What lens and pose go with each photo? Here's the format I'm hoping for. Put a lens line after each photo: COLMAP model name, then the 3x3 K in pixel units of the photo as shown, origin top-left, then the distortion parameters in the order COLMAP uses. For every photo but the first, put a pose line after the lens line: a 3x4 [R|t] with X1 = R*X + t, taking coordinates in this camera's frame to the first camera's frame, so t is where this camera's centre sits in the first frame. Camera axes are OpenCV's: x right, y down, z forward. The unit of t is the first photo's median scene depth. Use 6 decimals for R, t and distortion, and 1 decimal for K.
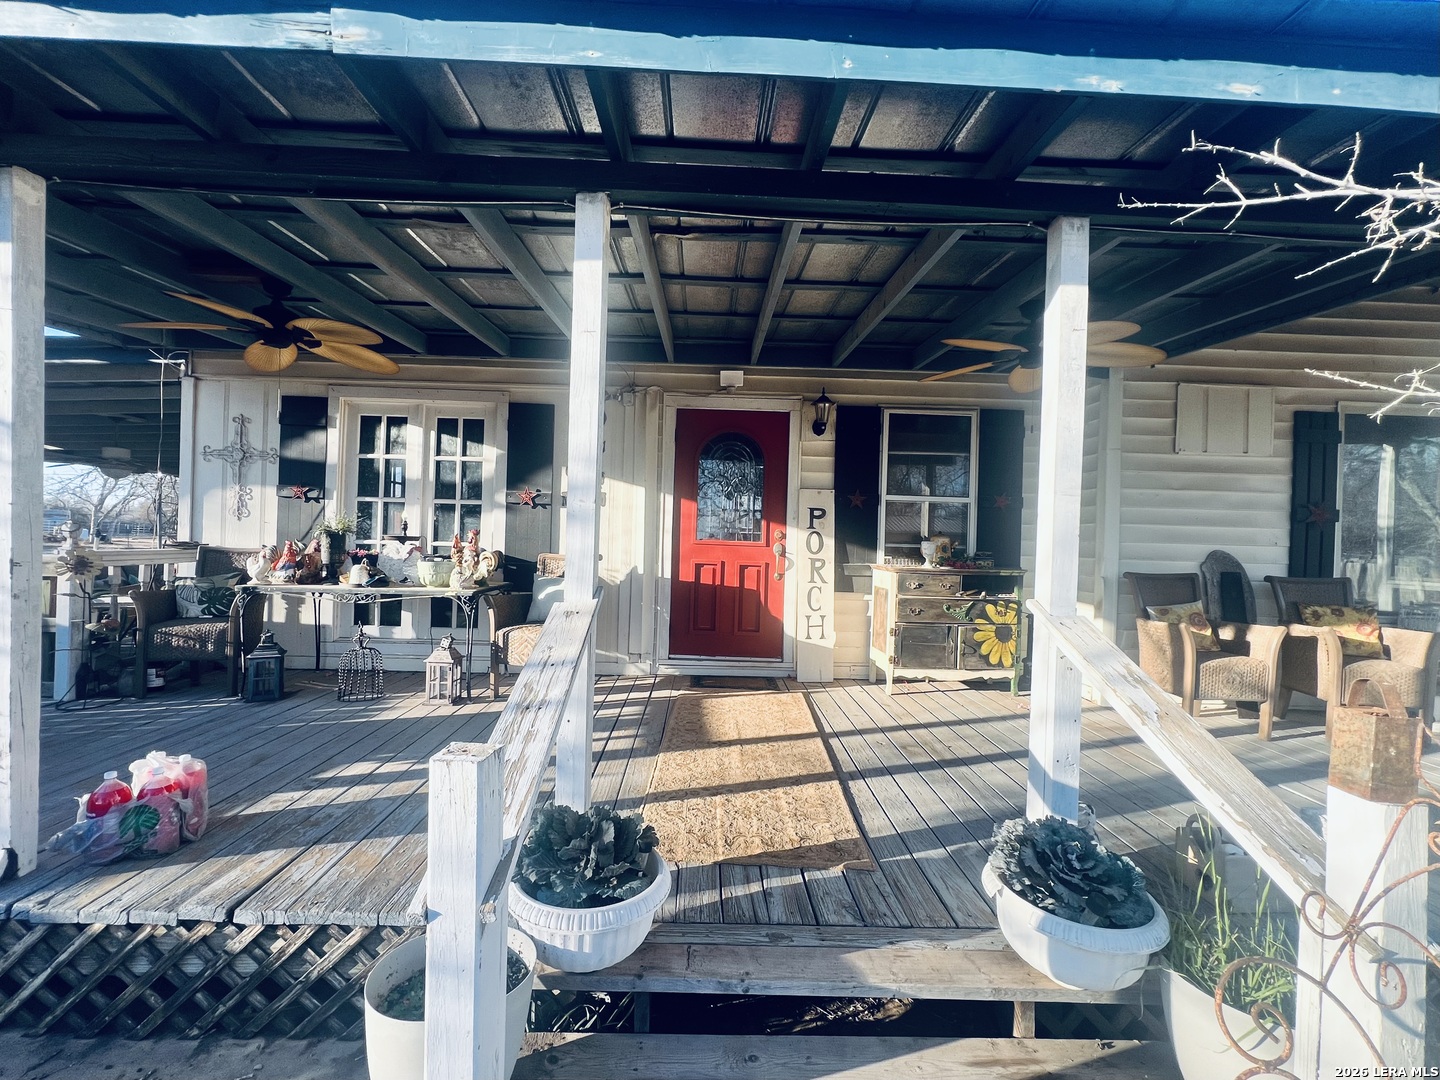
lens RADIAL K [[615.1, 0, 719.4], [0, 615.1, 541.3], [0, 0, 1]] dist [-0.004765, -0.000604]
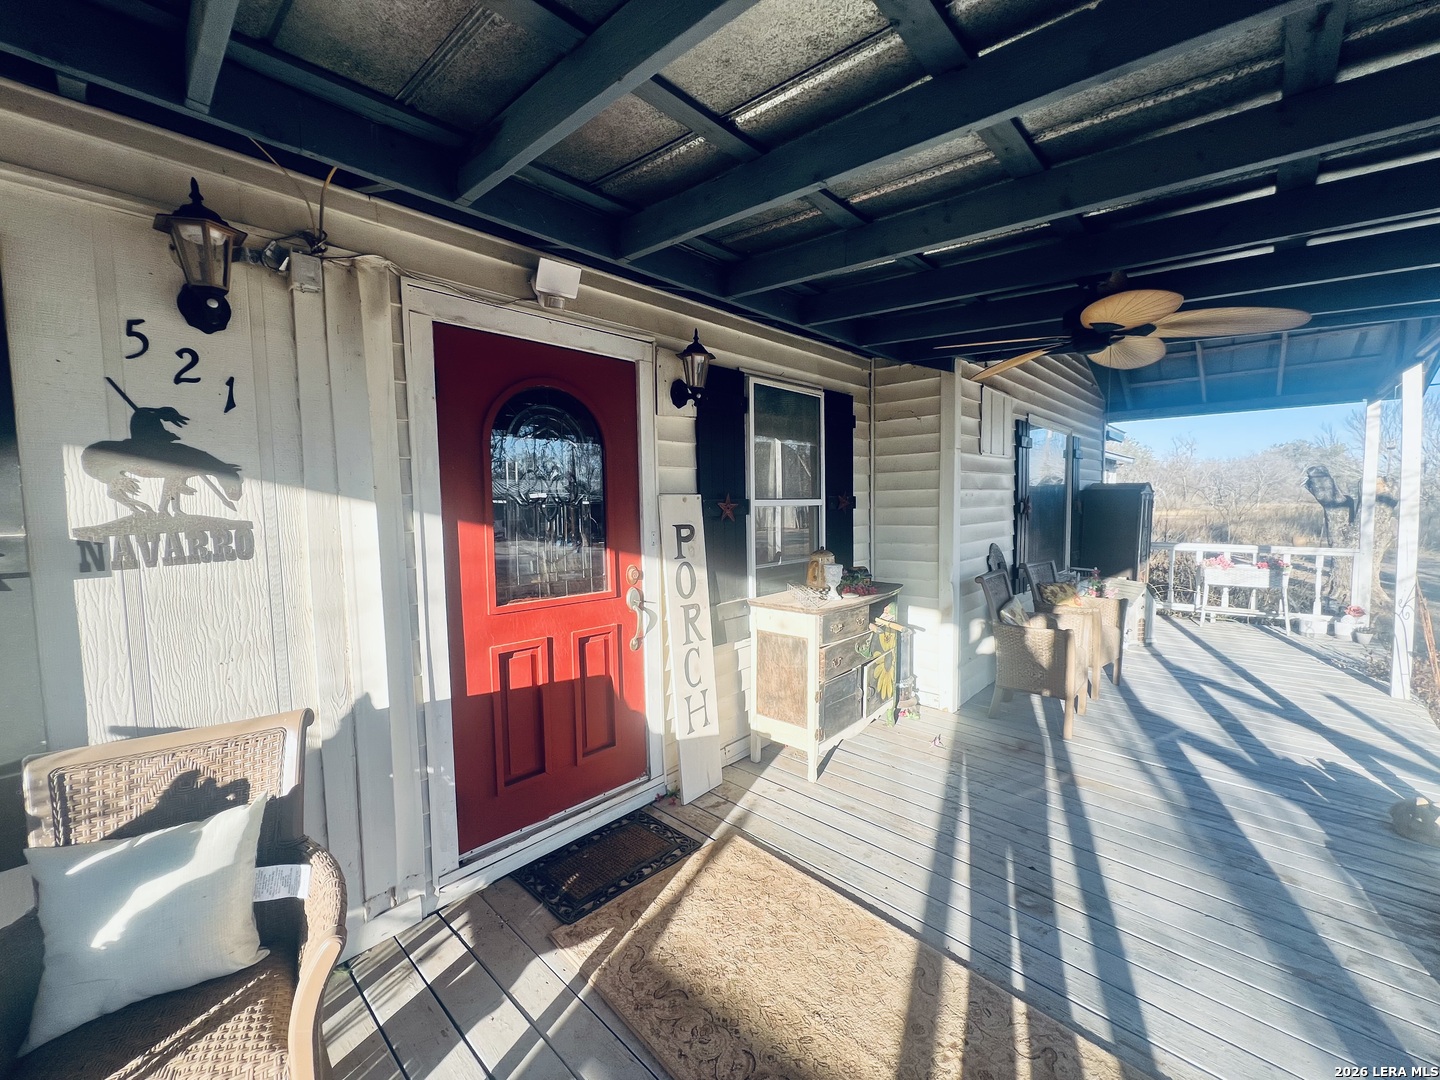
lens RADIAL K [[575.8, 0, 721.2], [0, 575.8, 538.5], [0, 0, 1]] dist [-0.010548, 0.000297]
pose [[0.695844, -0.085317, 0.713108, -0.235920], [0.034213, 0.995729, 0.085745, -0.088948], [-0.717378, -0.035268, 0.695791, 0.563842]]
